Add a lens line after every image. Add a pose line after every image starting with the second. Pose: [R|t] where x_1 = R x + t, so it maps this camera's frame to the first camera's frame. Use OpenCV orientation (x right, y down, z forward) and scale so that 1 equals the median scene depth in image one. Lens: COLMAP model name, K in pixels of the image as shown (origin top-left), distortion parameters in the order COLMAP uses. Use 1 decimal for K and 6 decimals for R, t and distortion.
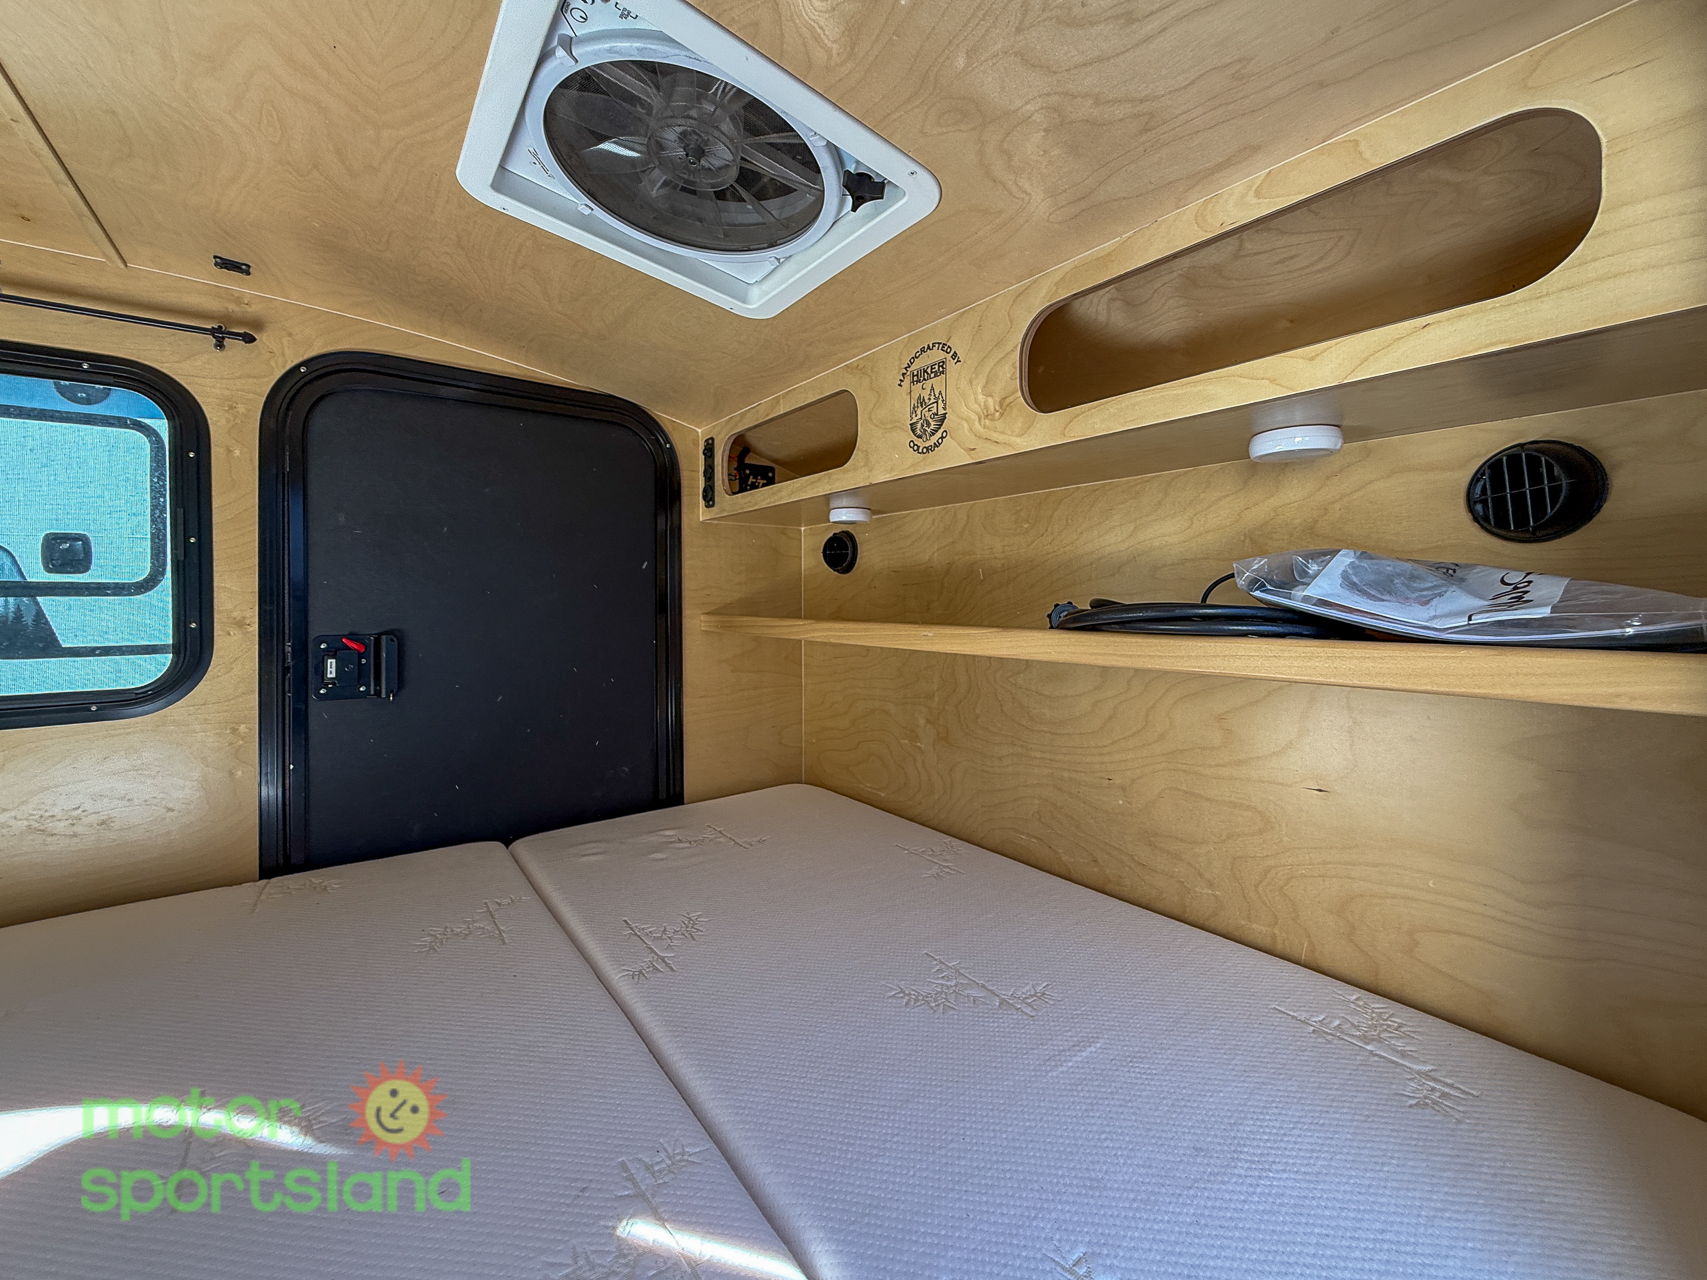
lens RADIAL K [[705.6, 0, 855.5], [0, 705.6, 602.0], [0, 0, 1]] dist [0.000939, -0.000151]
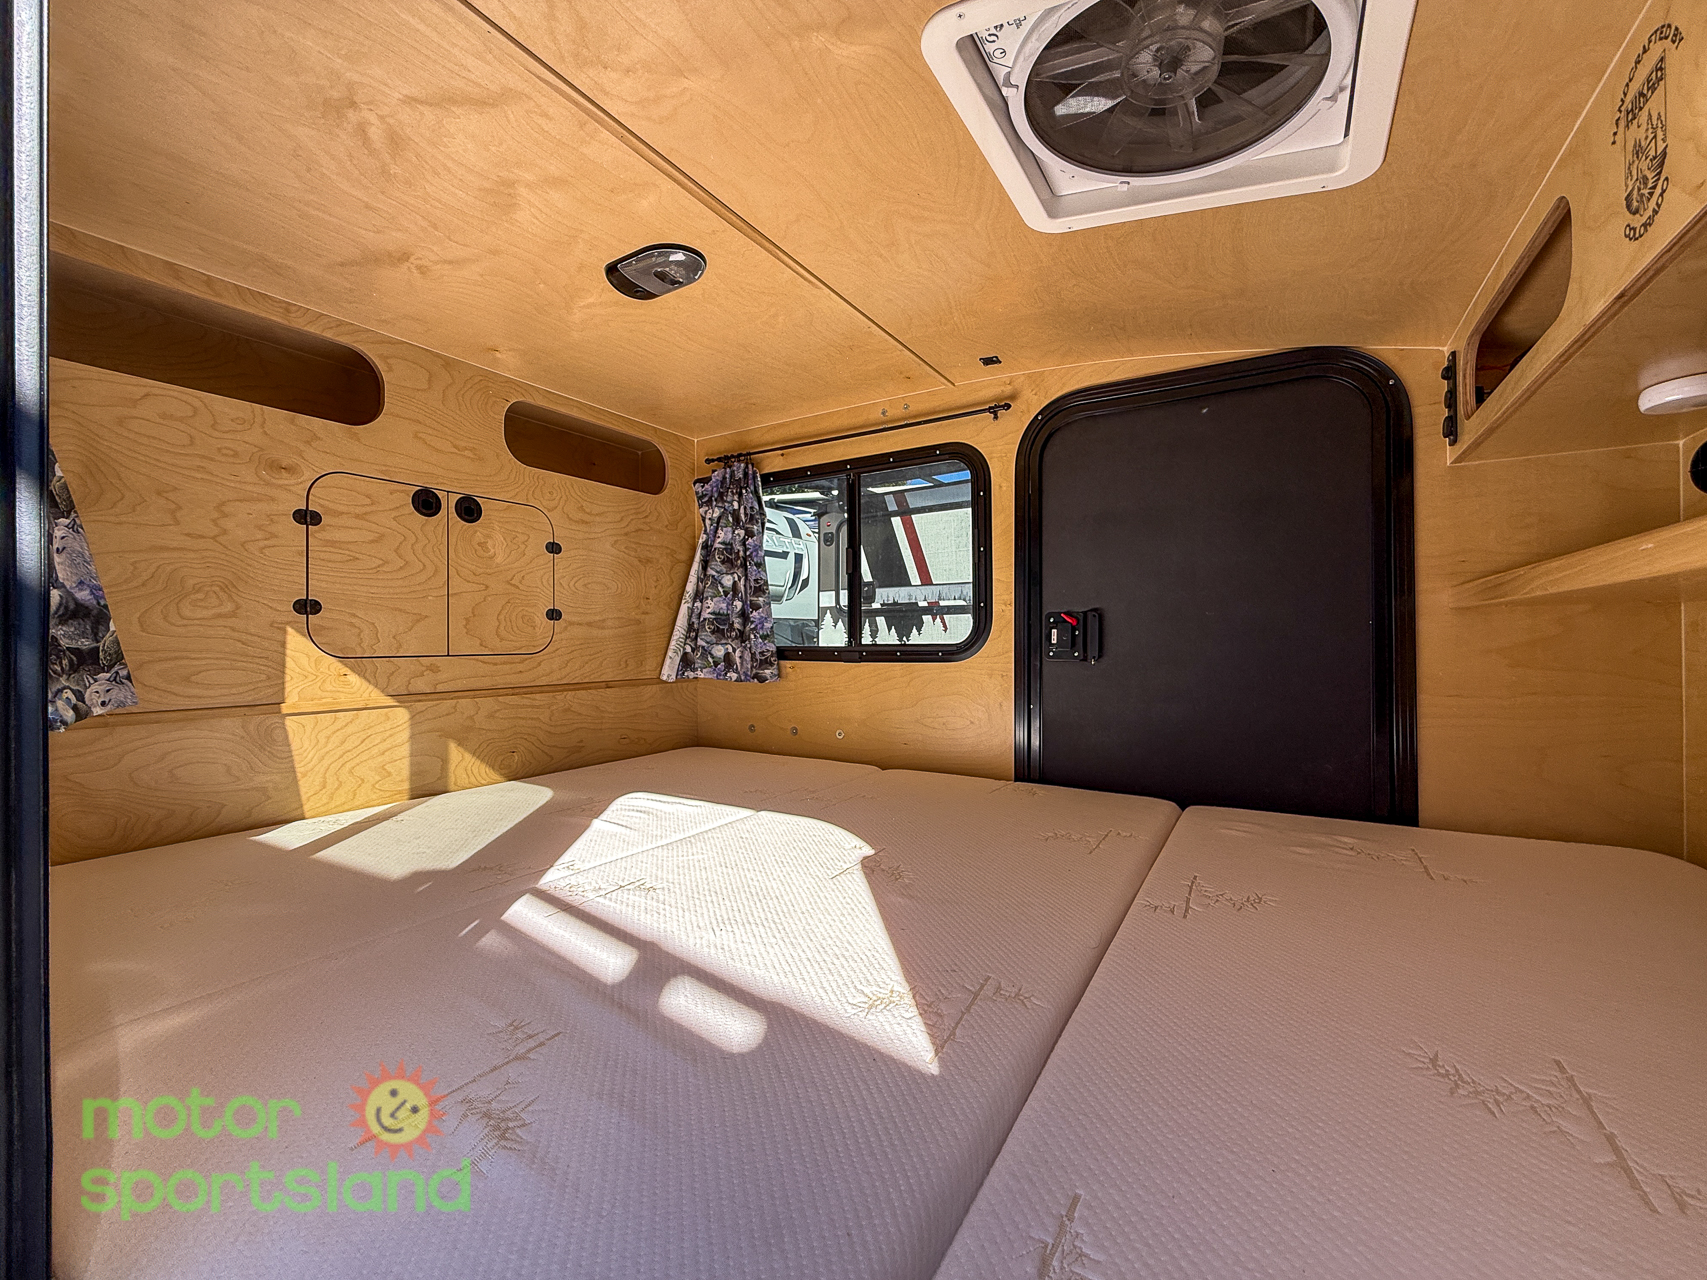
lens RADIAL K [[706.8, 0, 853.5], [0, 706.8, 640.0], [0, 0, 1]] dist [-0.000632, -0.000180]
pose [[0.362840, -0.006805, -0.931826, 0.370756], [-0.002788, 0.999961, -0.008388, 0.117927], [0.931847, 0.005642, 0.362807, 0.175735]]
